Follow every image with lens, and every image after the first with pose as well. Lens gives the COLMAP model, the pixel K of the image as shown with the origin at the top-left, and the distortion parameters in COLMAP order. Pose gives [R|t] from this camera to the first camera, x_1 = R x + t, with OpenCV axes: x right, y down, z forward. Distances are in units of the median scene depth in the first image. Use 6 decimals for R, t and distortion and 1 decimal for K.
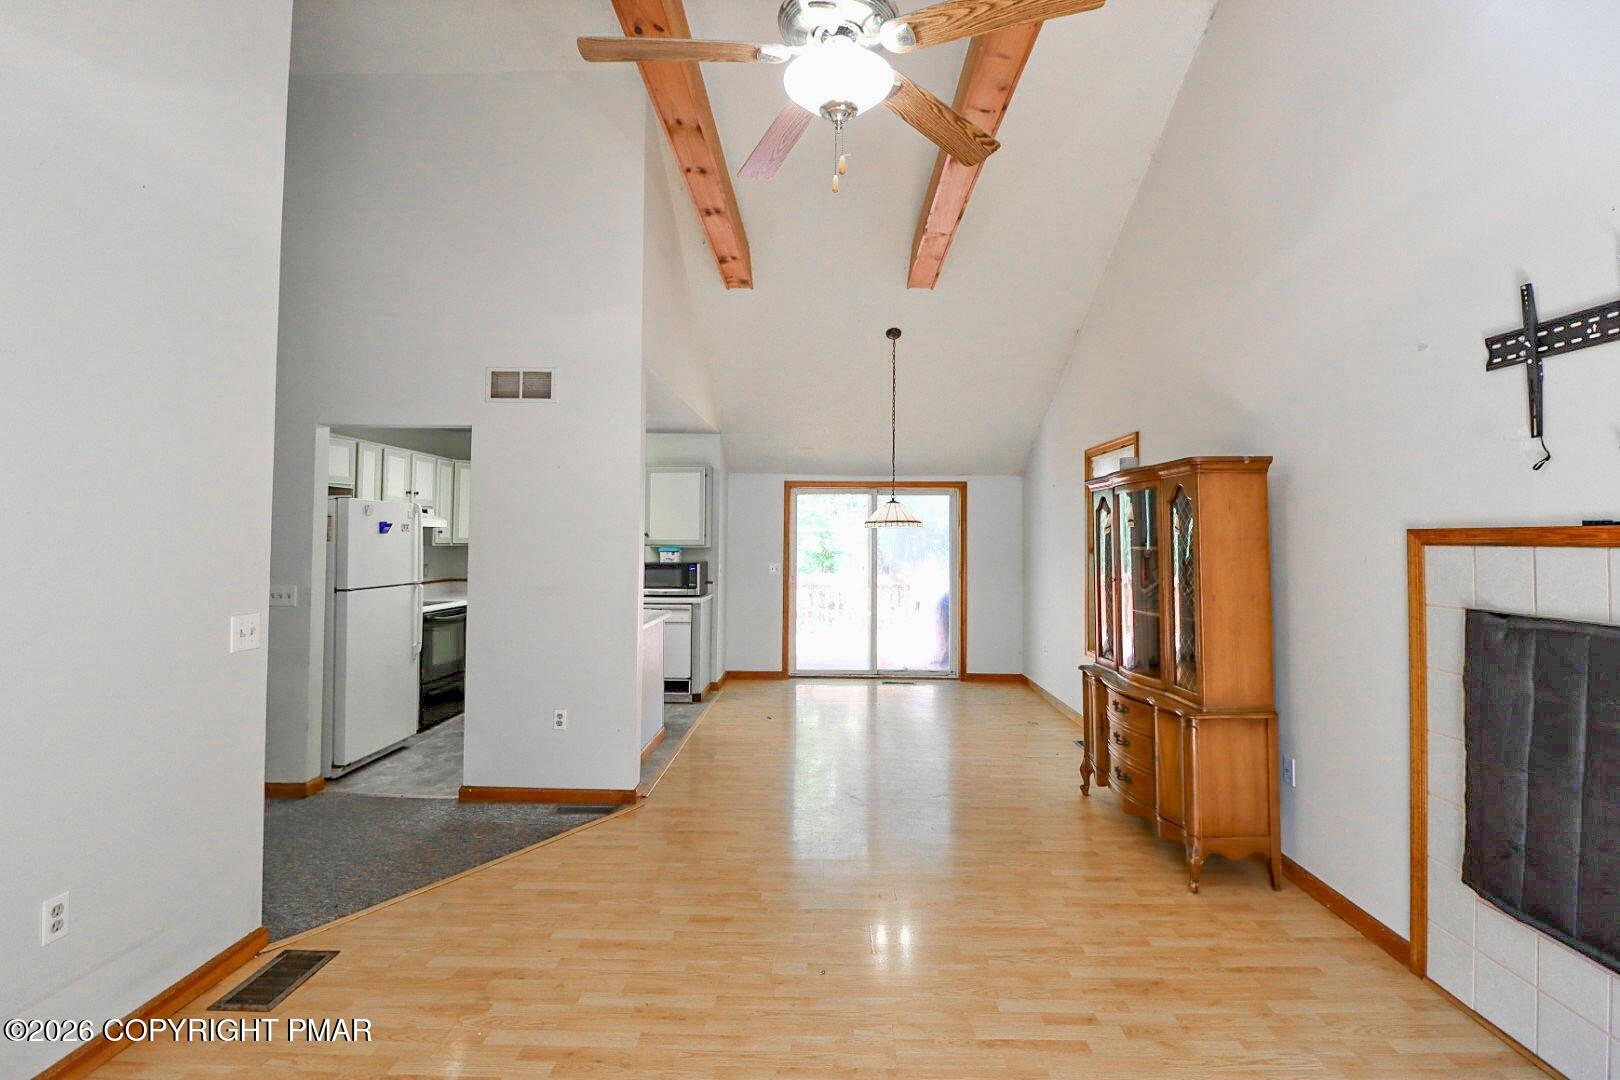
lens RADIAL K [[750.4, 0, 819.8], [0, 750.4, 512.6], [0, 0, 1]] dist [0.000860, -0.013843]
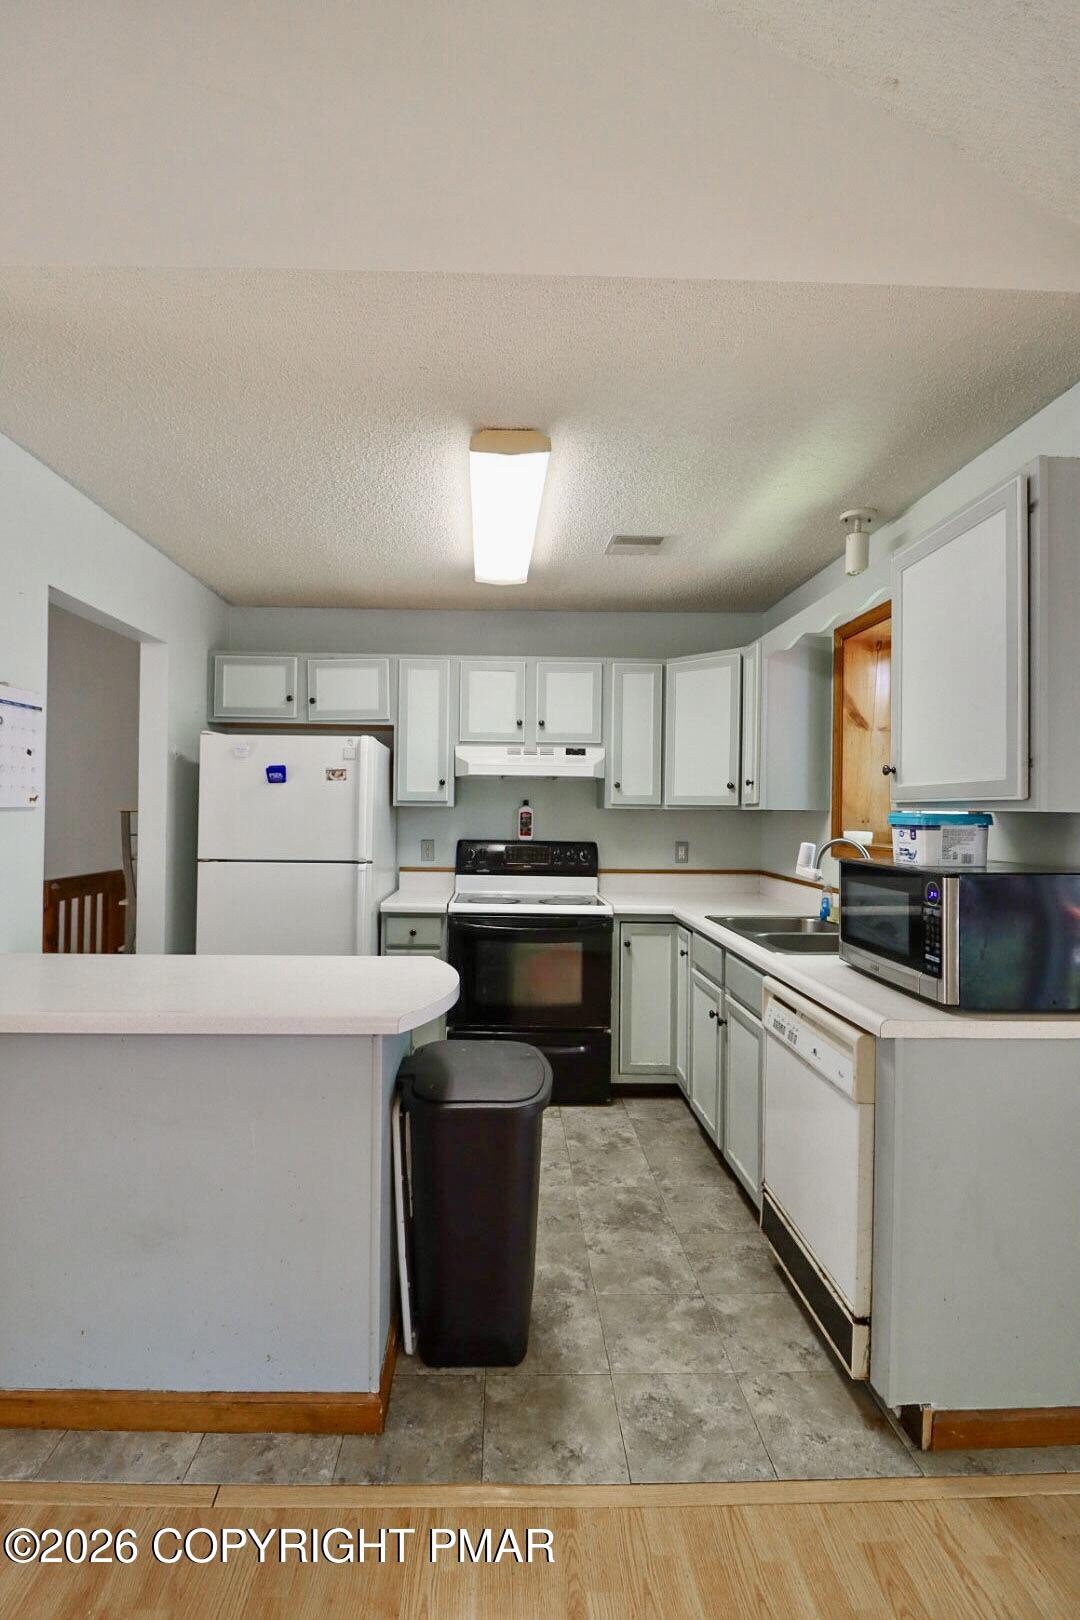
lens RADIAL K [[750.7, 0, 513.7], [0, 750.7, 801.6], [0, 0, 1]] dist [-0.001344, -0.011735]
pose [[0.033245, -0.017845, -0.999288, 0.164981], [0.024692, 0.999550, -0.017029, 0.092454], [0.999142, -0.024109, 0.033671, 1.782583]]
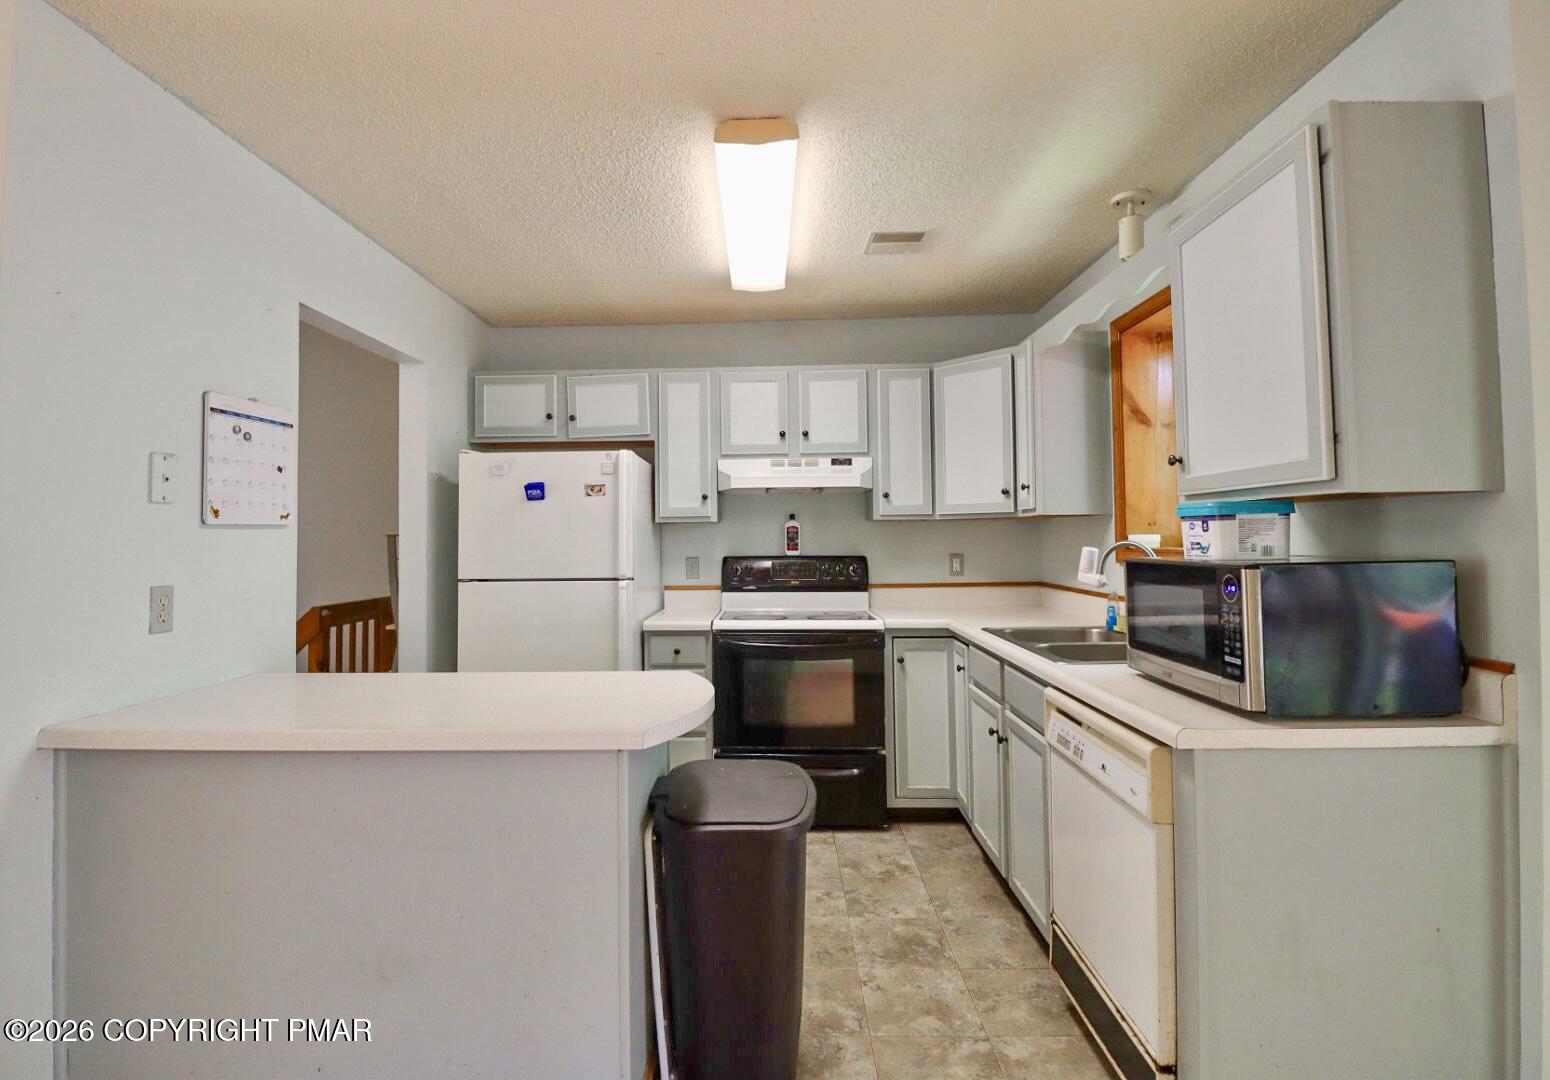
lens RADIAL K [[749.9, 0, 747.9], [0, 749.9, 507.9], [0, 0, 1]] dist [0.000855, -0.015241]
pose [[-0.024533, -0.045446, -0.998666, 0.129359], [0.047893, 0.997766, -0.046582, 0.112586], [0.998551, -0.048971, -0.022302, 1.801573]]
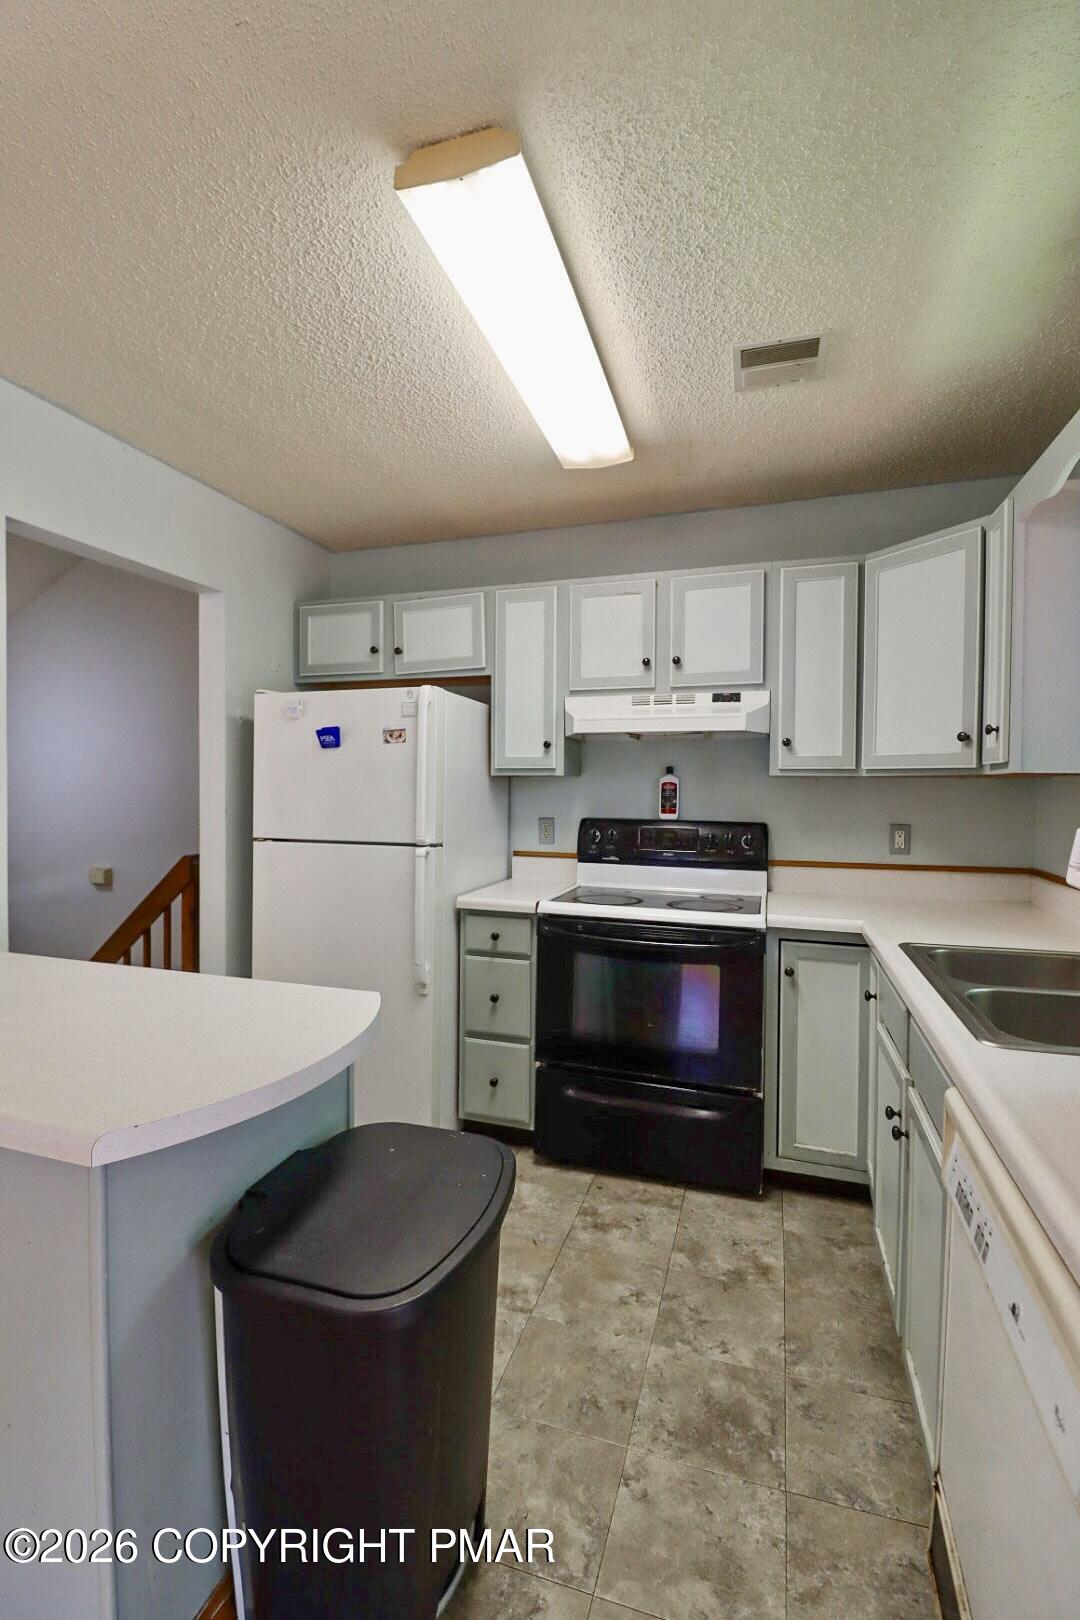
lens RADIAL K [[749.0, 0, 513.6], [0, 749.0, 798.4], [0, 0, 1]] dist [0.000838, -0.013469]
pose [[-0.314146, 0.007086, -0.949348, -0.128761], [0.026800, 0.999640, -0.001407, 0.105560], [0.948996, -0.025885, -0.314223, 1.957061]]
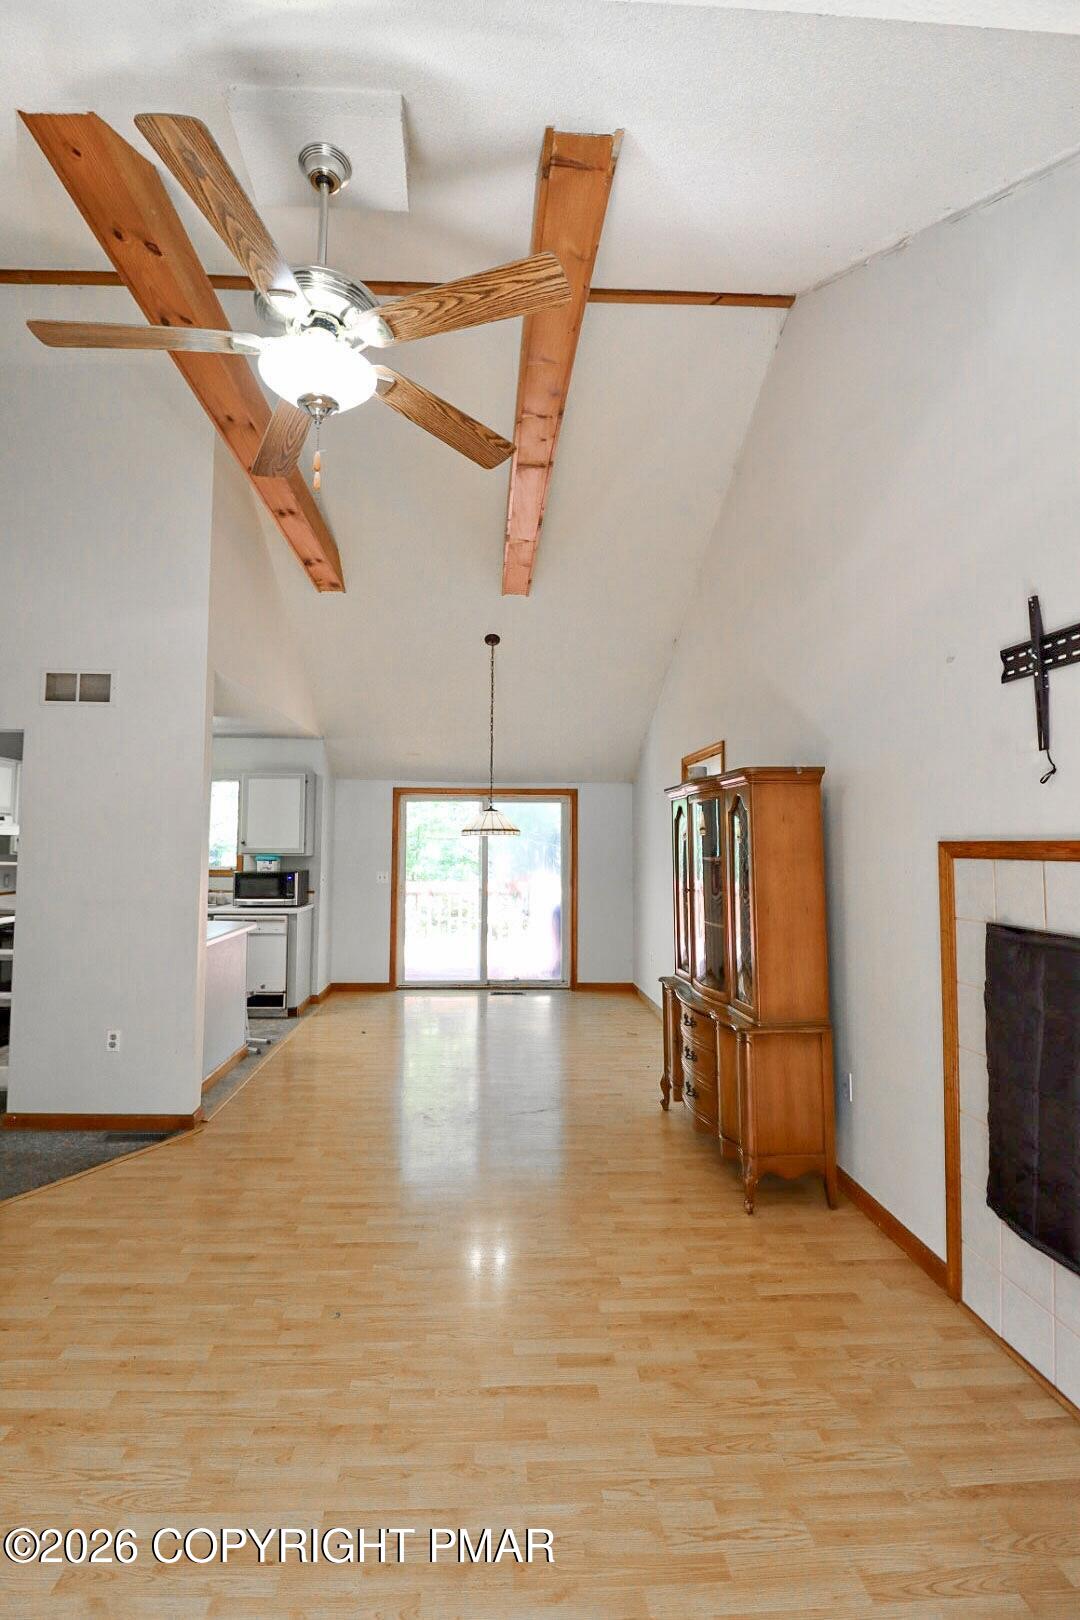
lens RADIAL K [[750.4, 0, 511.8], [0, 750.4, 798.6], [0, 0, 1]] dist [0.000860, -0.013843]
pose [[0.998459, 0.002442, 0.055436, 0.130784], [-0.001023, 0.999672, -0.025606, -0.006859], [-0.055480, 0.025510, 0.998134, 0.028522]]
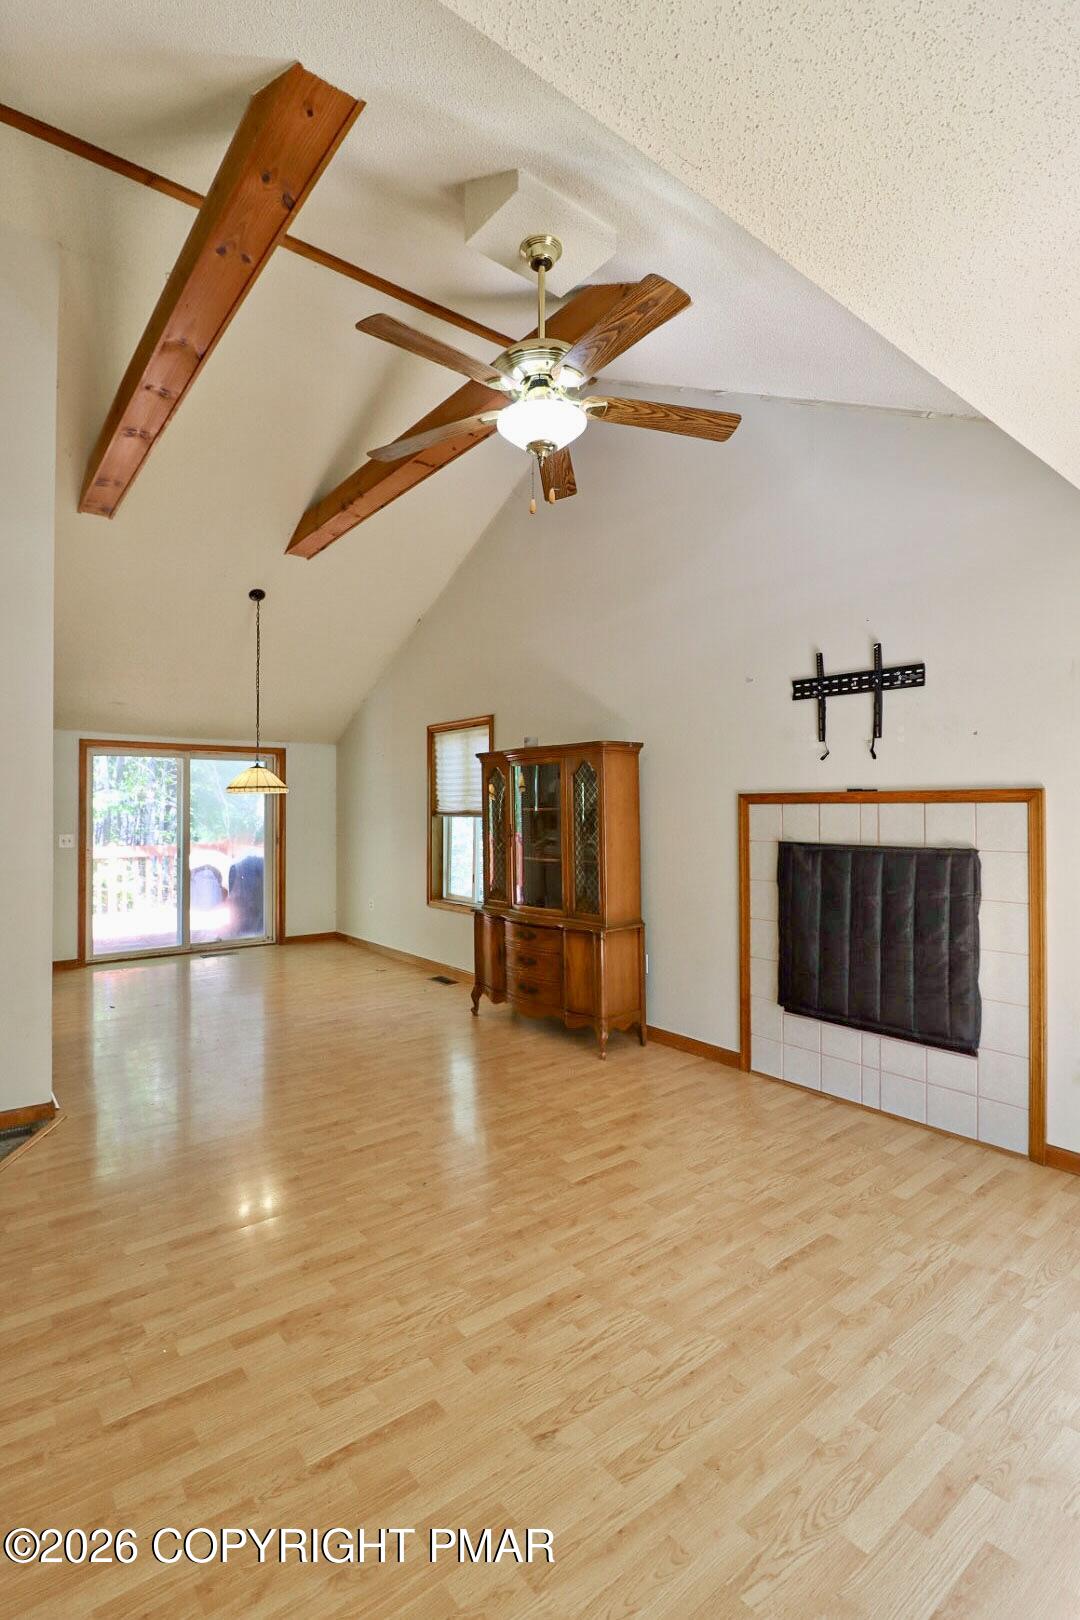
lens RADIAL K [[749.0, 0, 513.6], [0, 749.0, 798.4], [0, 0, 1]] dist [0.000838, -0.013469]
pose [[0.786294, -0.000793, 0.617851, -0.455927], [-0.014141, 0.999714, 0.019279, 0.006220], [-0.617690, -0.023896, 0.786058, 0.034485]]
